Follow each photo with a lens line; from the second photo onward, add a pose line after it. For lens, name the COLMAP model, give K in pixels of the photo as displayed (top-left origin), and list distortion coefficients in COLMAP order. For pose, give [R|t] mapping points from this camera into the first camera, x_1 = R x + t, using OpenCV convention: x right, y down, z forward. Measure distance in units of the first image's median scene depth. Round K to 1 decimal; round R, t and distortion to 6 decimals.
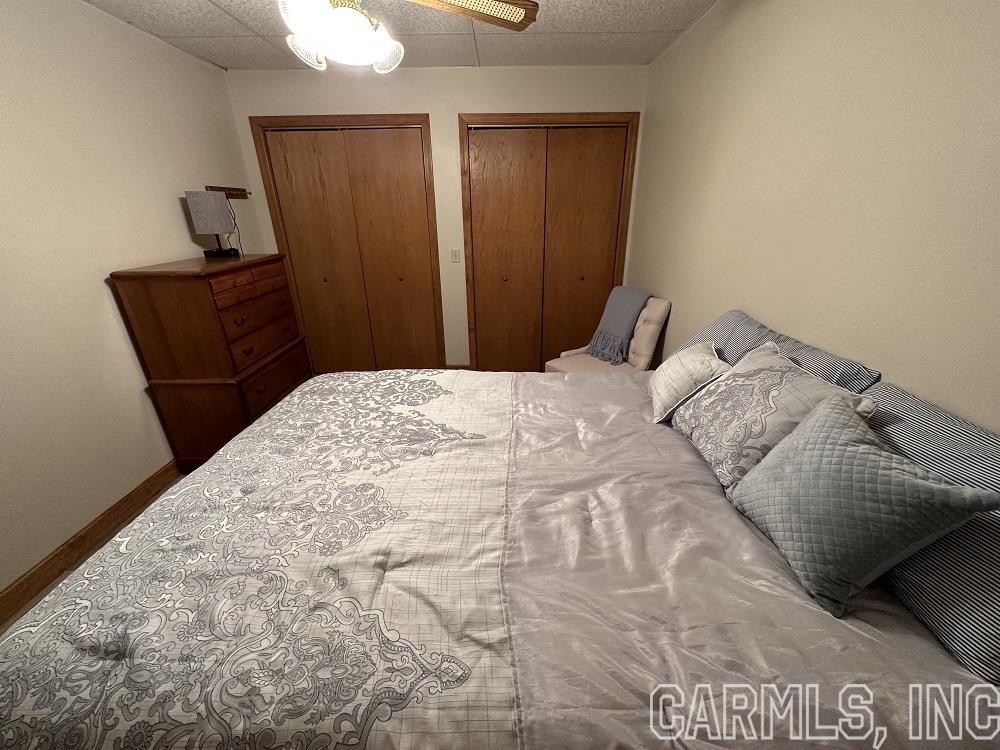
lens RADIAL K [[399.1, 0, 500.0], [0, 399.1, 375.0], [0, 0, 1]] dist [-0.000853, -0.002323]
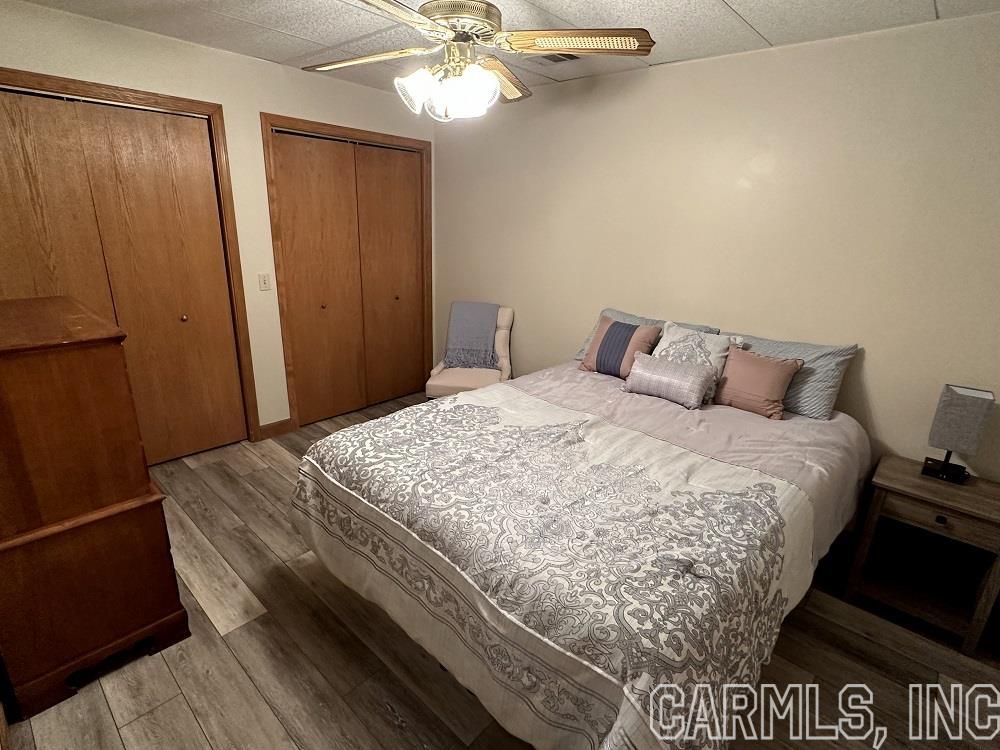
lens RADIAL K [[506.2, 0, 500.0], [0, 506.2, 375.0], [0, 0, 1]] dist [-0.000354, -0.001254]
pose [[0.666551, -0.188027, 0.721357, -0.966672], [0.243122, 0.969589, 0.028080, -0.069297], [-0.704699, 0.156660, 0.691994, 0.037087]]
